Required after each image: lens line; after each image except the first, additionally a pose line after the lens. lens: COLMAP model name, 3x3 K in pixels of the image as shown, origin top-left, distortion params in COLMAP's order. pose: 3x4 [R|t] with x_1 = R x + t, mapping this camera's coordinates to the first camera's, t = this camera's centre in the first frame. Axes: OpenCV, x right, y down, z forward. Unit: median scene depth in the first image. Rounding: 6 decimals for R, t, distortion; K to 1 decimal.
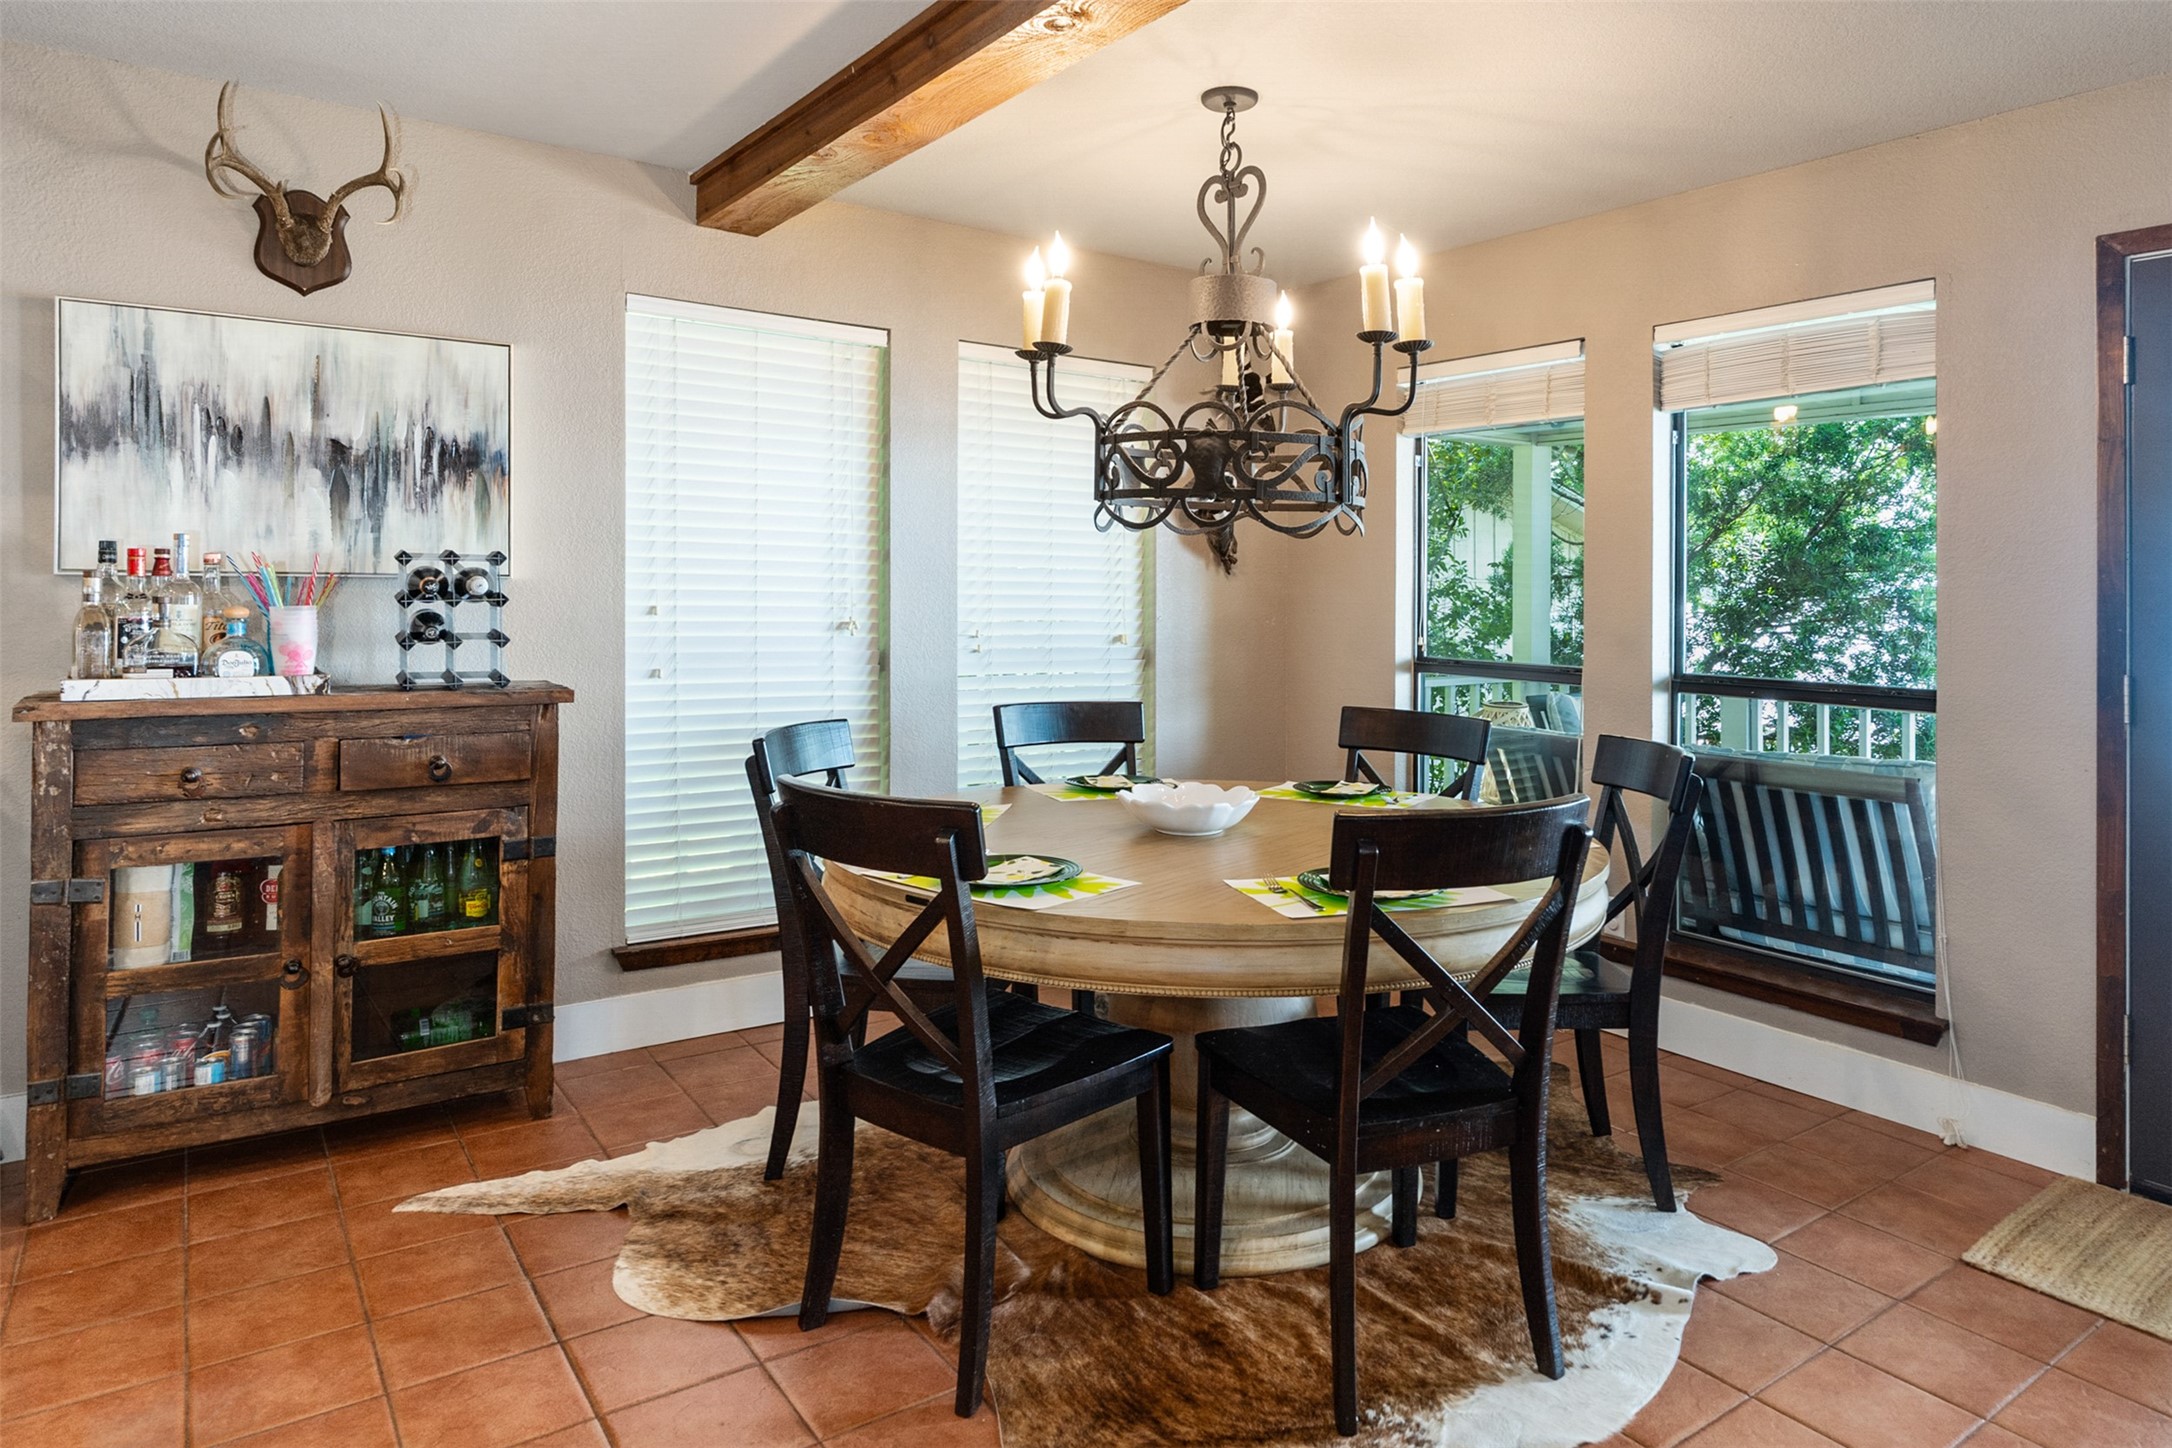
lens RADIAL K [[1317.6, 0, 1161.6], [0, 1317.6, 600.3], [0, 0, 1]] dist [-0.007960, -0.001428]
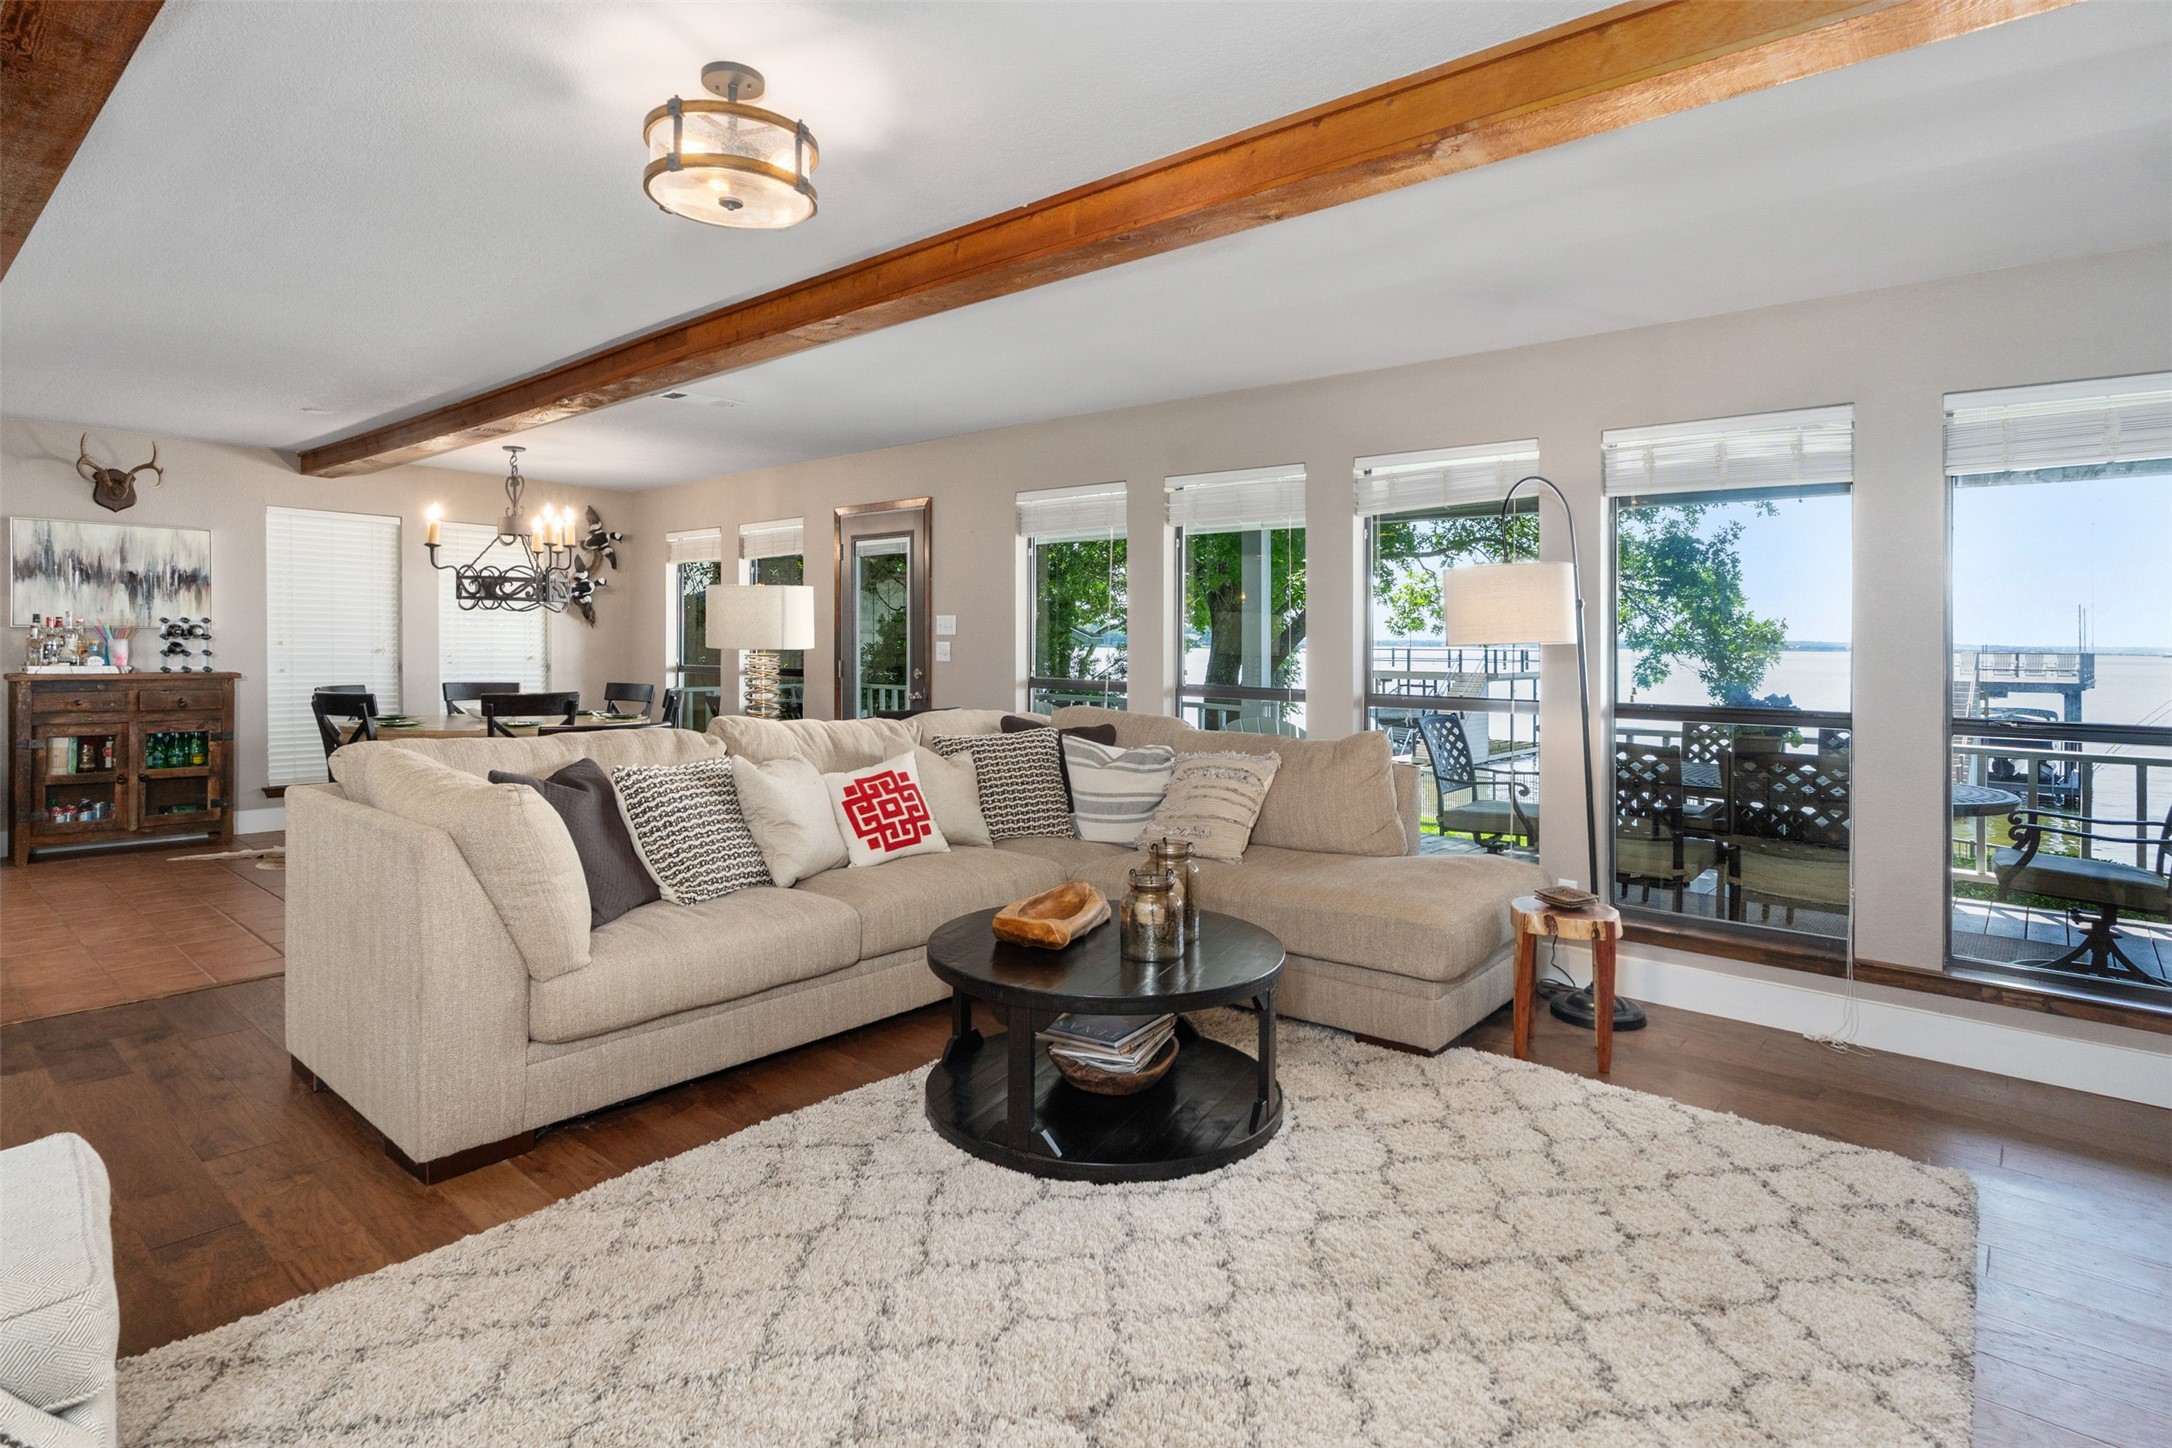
lens RADIAL K [[1126.3, 0, 1078.1], [0, 1126.3, 658.9], [0, 0, 1]] dist [-0.013512, -0.000361]
pose [[0.977657, -0.006581, 0.210105, 0.703120], [0.005804, 0.999974, 0.004314, 0.043640], [-0.210128, -0.002998, 0.977669, -1.499039]]
